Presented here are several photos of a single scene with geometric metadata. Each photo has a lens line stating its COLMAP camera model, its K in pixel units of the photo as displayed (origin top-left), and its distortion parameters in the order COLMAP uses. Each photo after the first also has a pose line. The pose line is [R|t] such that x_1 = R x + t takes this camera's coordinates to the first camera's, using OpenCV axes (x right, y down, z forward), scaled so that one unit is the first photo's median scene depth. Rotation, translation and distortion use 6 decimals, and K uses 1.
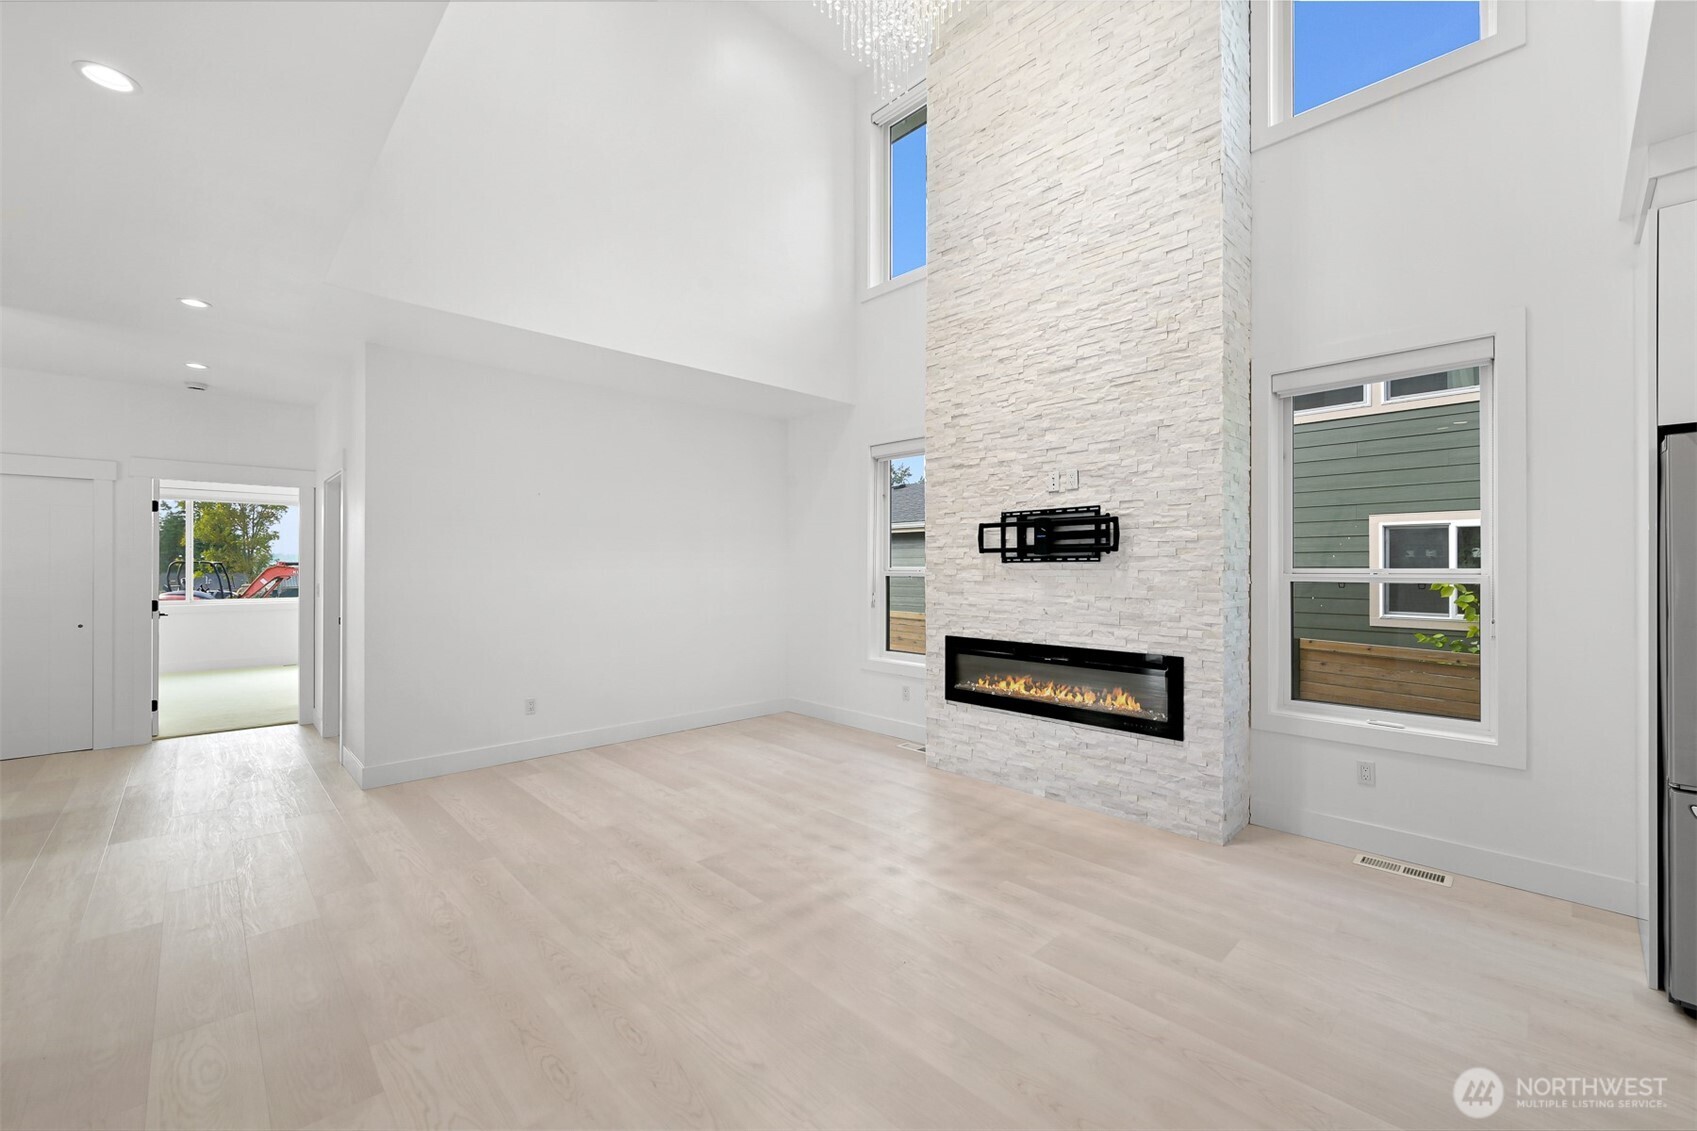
lens RADIAL K [[677.5, 0, 846.4], [0, 677.5, 564.5], [0, 0, 1]] dist [-0.001387, 0.000144]
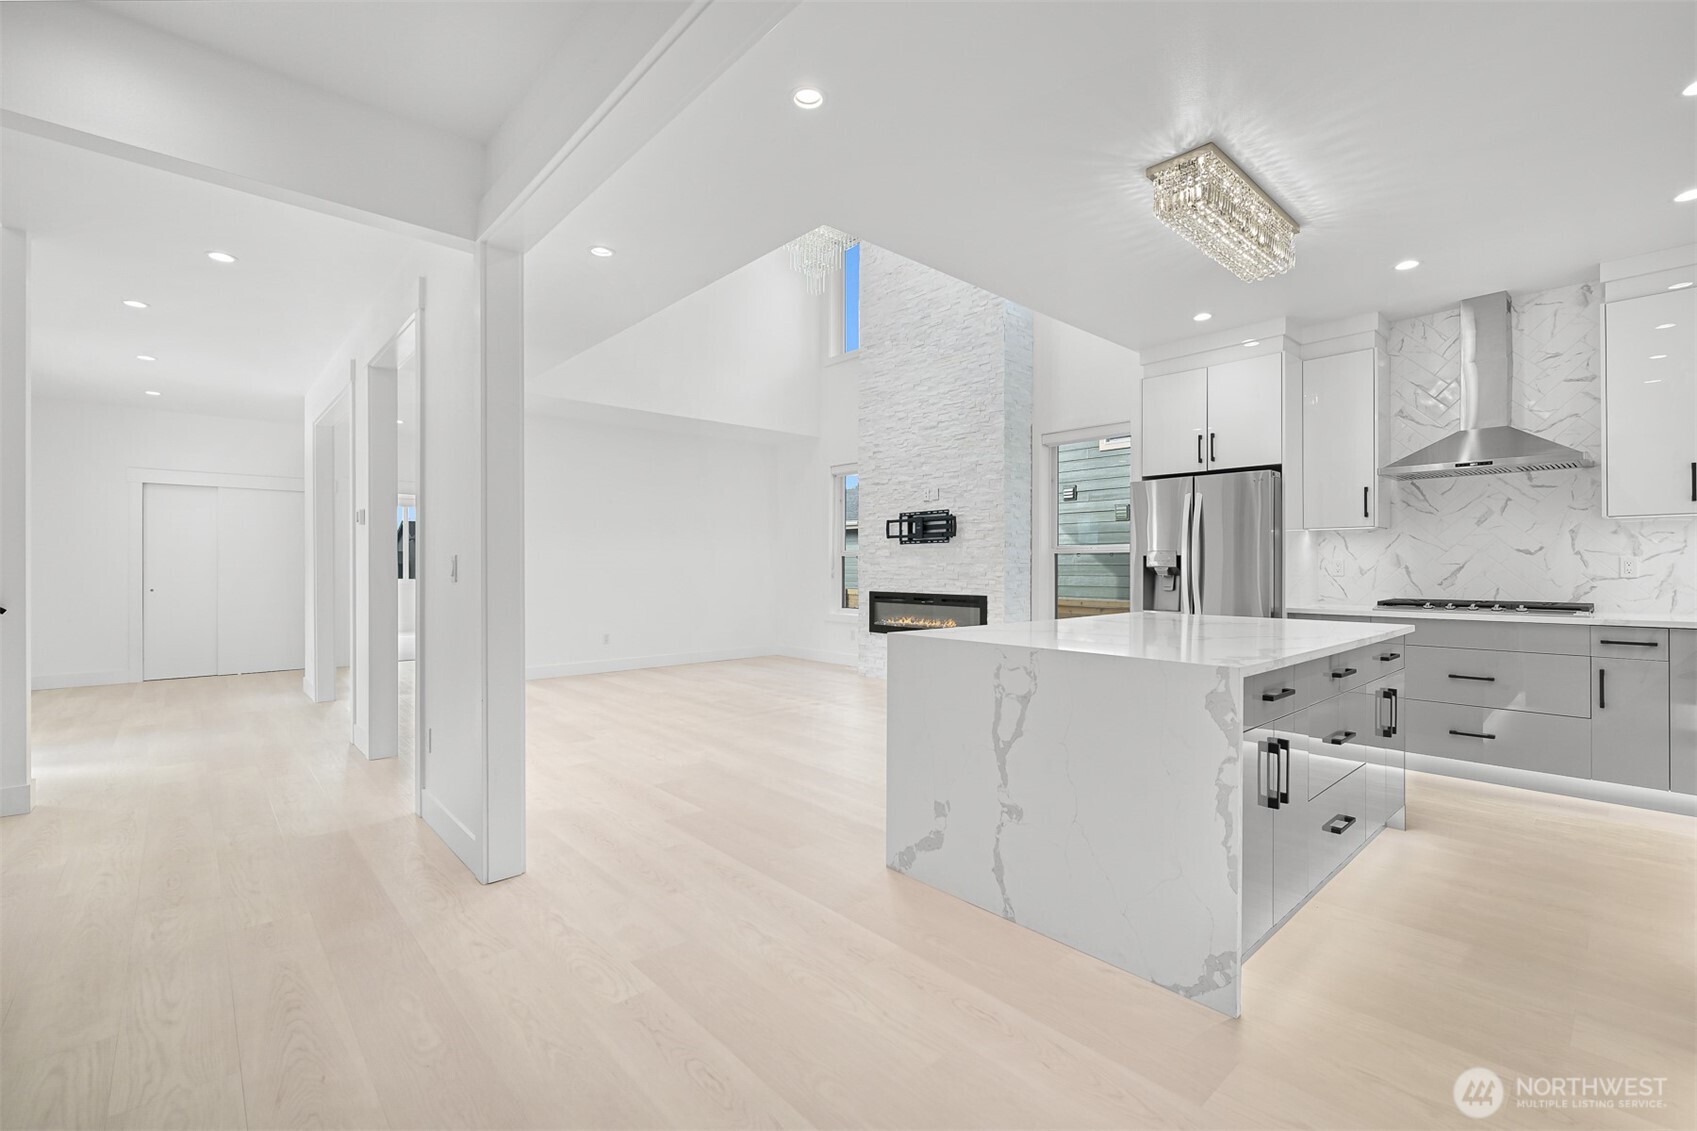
lens RADIAL K [[717.0, 0, 846.0], [0, 717.0, 566.6], [0, 0, 1]] dist [-0.003728, 0.000168]
pose [[0.999685, -0.000829, -0.025092, 0.149855], [0.000964, 0.999985, 0.005382, 0.042698], [0.025087, -0.005404, 0.999671, -0.745203]]
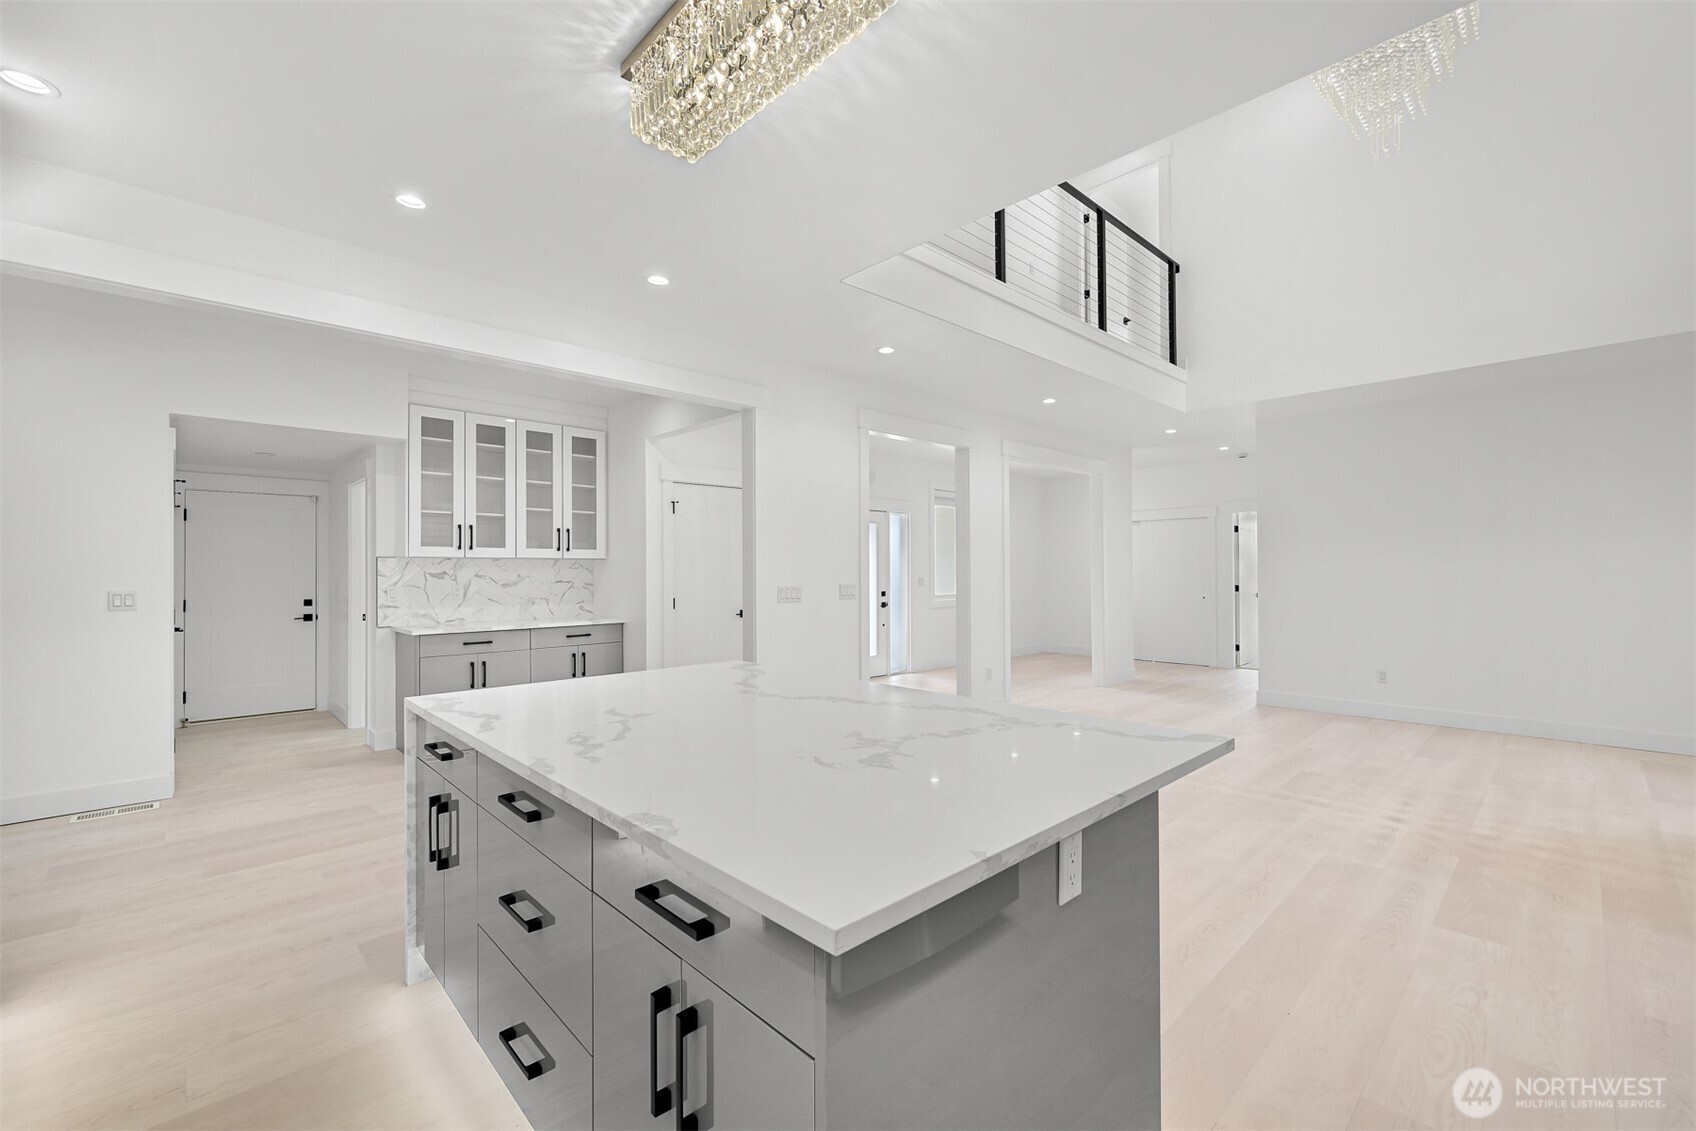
lens RADIAL K [[716.6, 0, 854.4], [0, 716.6, 569.3], [0, 0, 1]] dist [-0.003728, 0.000168]
pose [[0.007859, -0.006659, -0.999947, 0.951662], [0.011095, 0.999917, -0.006571, 0.018849], [0.999908, -0.011042, 0.007932, 0.057204]]
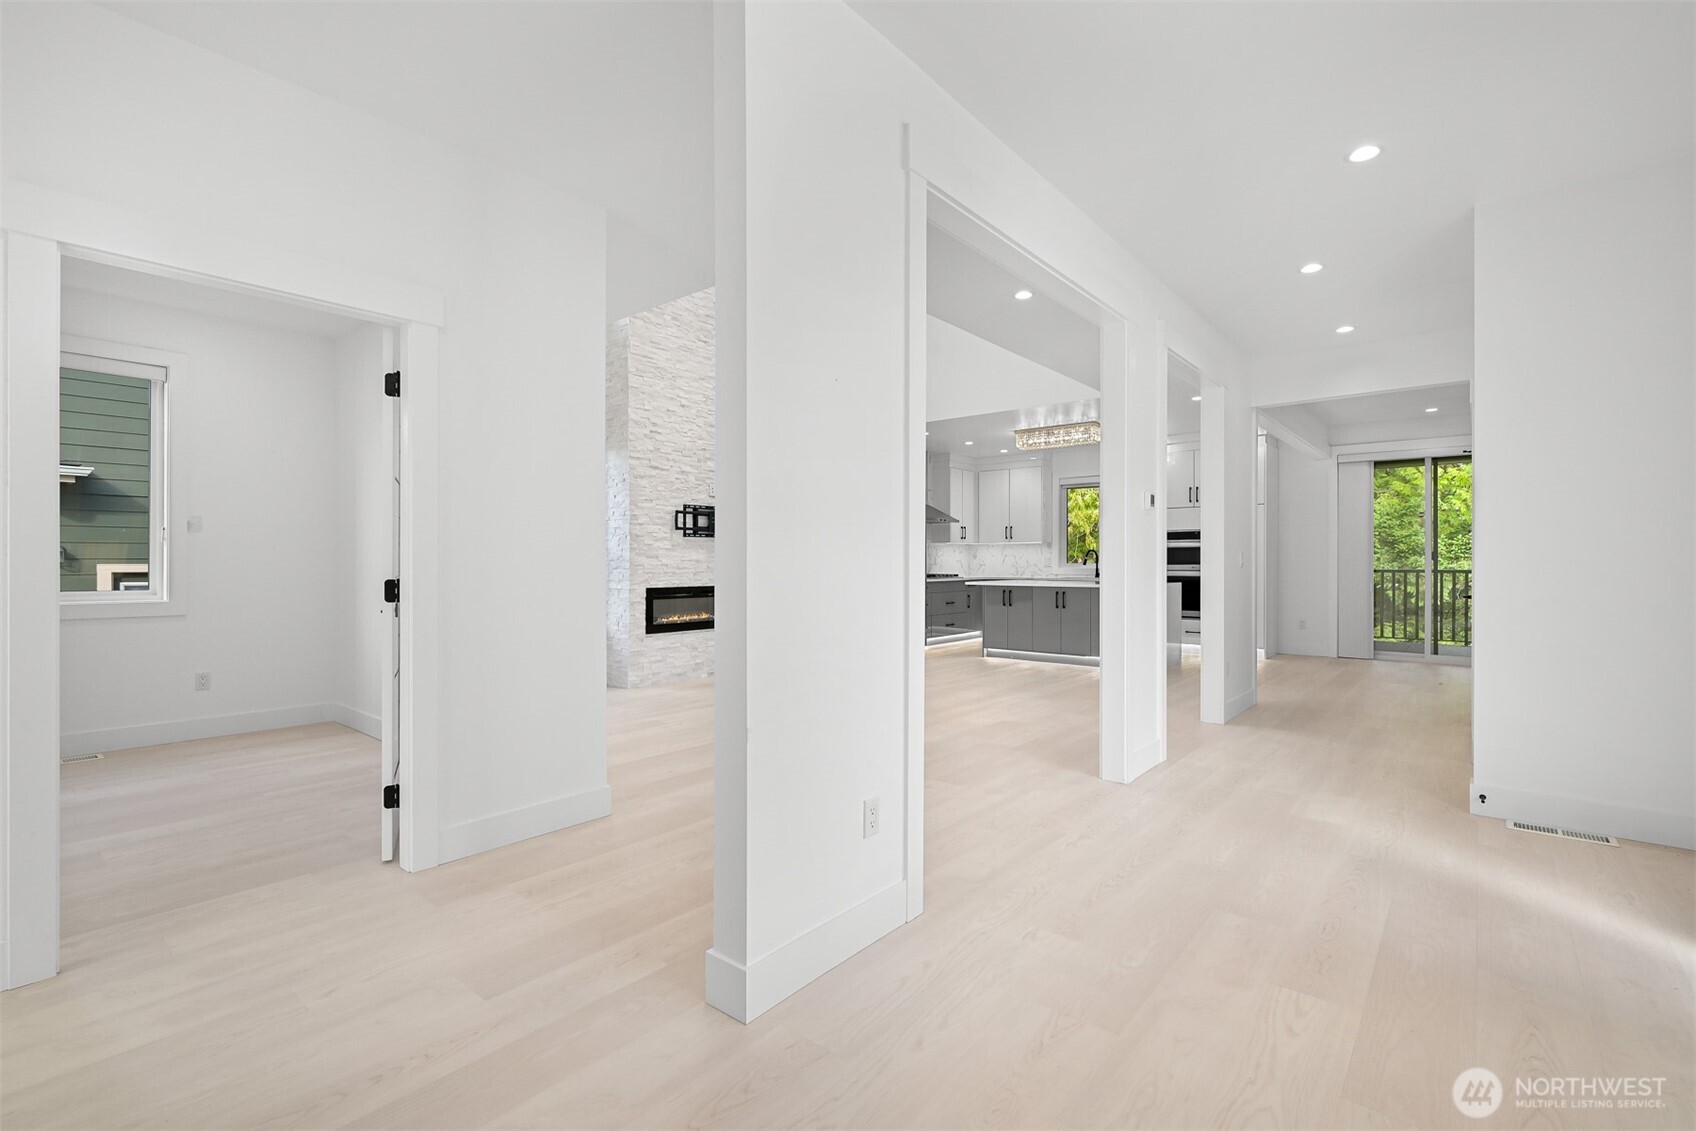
lens RADIAL K [[782.1, 0, 844.0], [0, 782.1, 562.2], [0, 0, 1]] dist [0.002014, 0.000022]
pose [[-0.108113, -0.000773, 0.994138, -1.655147], [-0.004808, 0.999988, 0.000255, 0.055797], [-0.994127, -0.004752, -0.108116, 0.862179]]
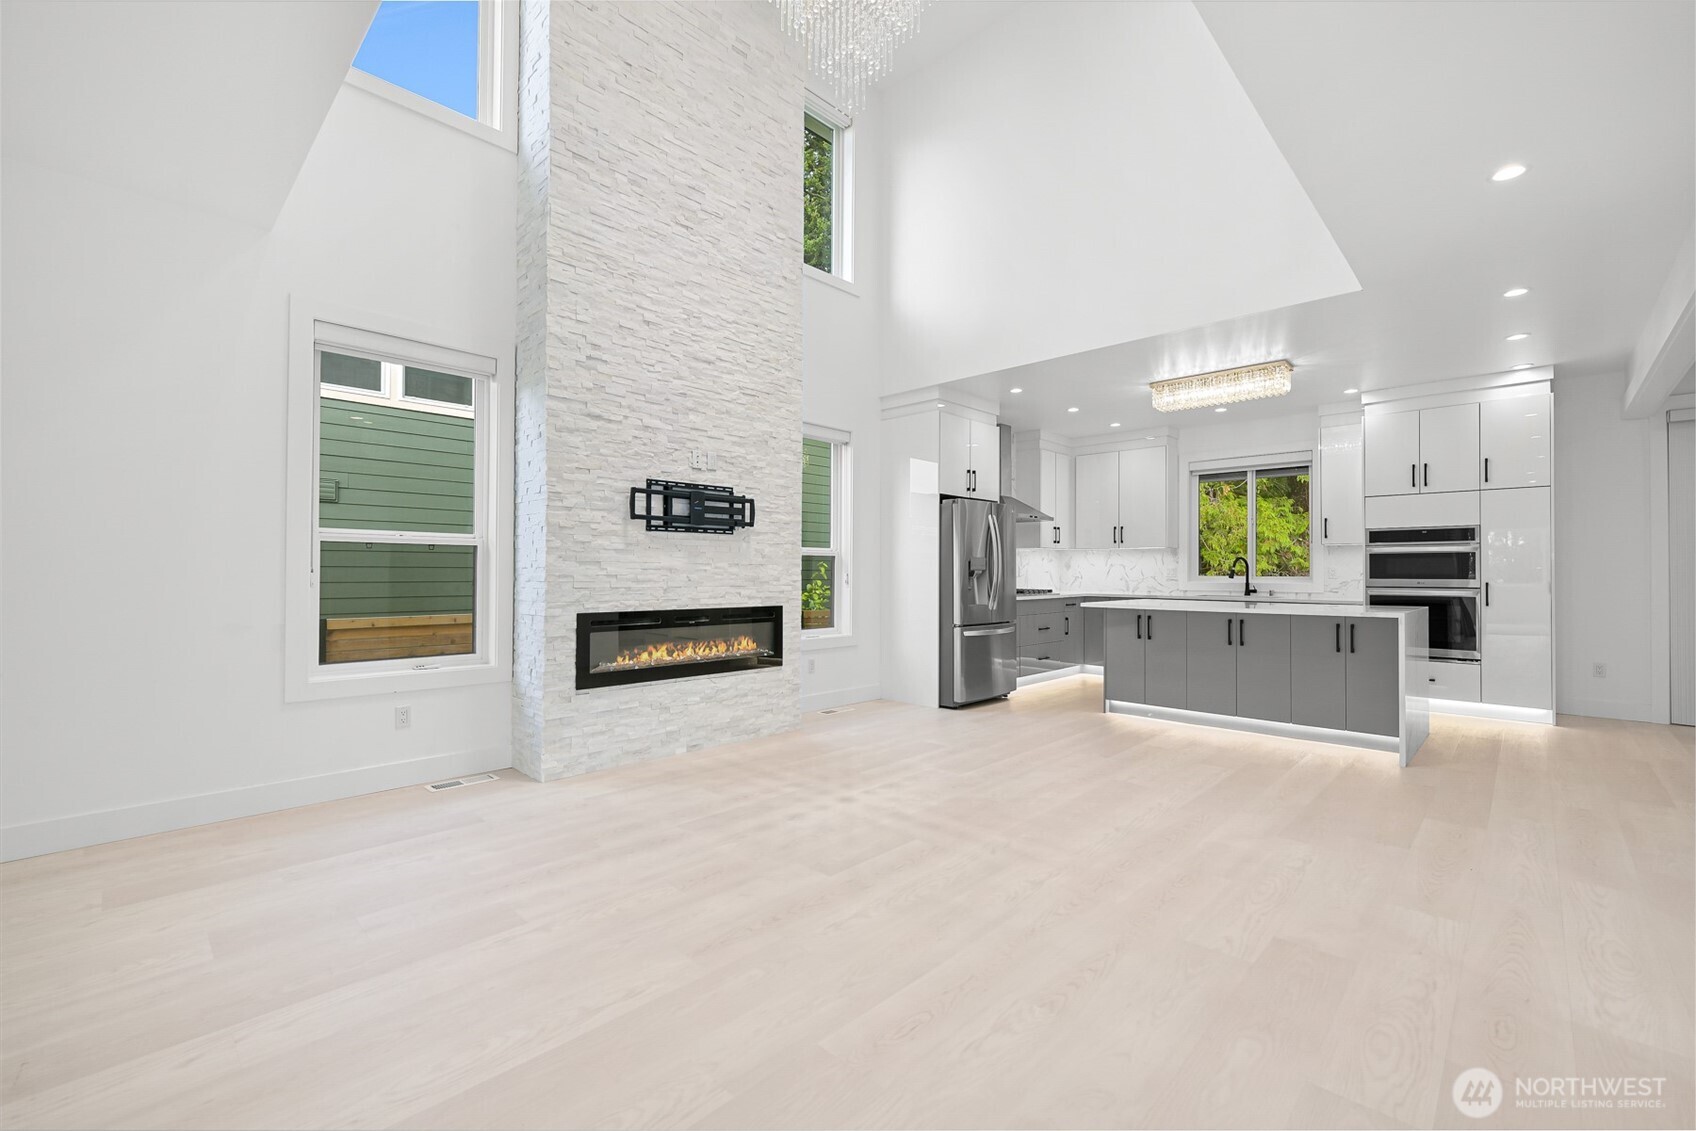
lens RADIAL K [[716.6, 0, 842.9], [0, 716.6, 564.8], [0, 0, 1]] dist [-0.003728, 0.000168]
pose [[-0.035359, 0.010338, 0.999321, -0.837945], [-0.009519, 0.999898, -0.010681, 0.056817], [-0.999329, -0.009890, -0.035257, 0.785751]]
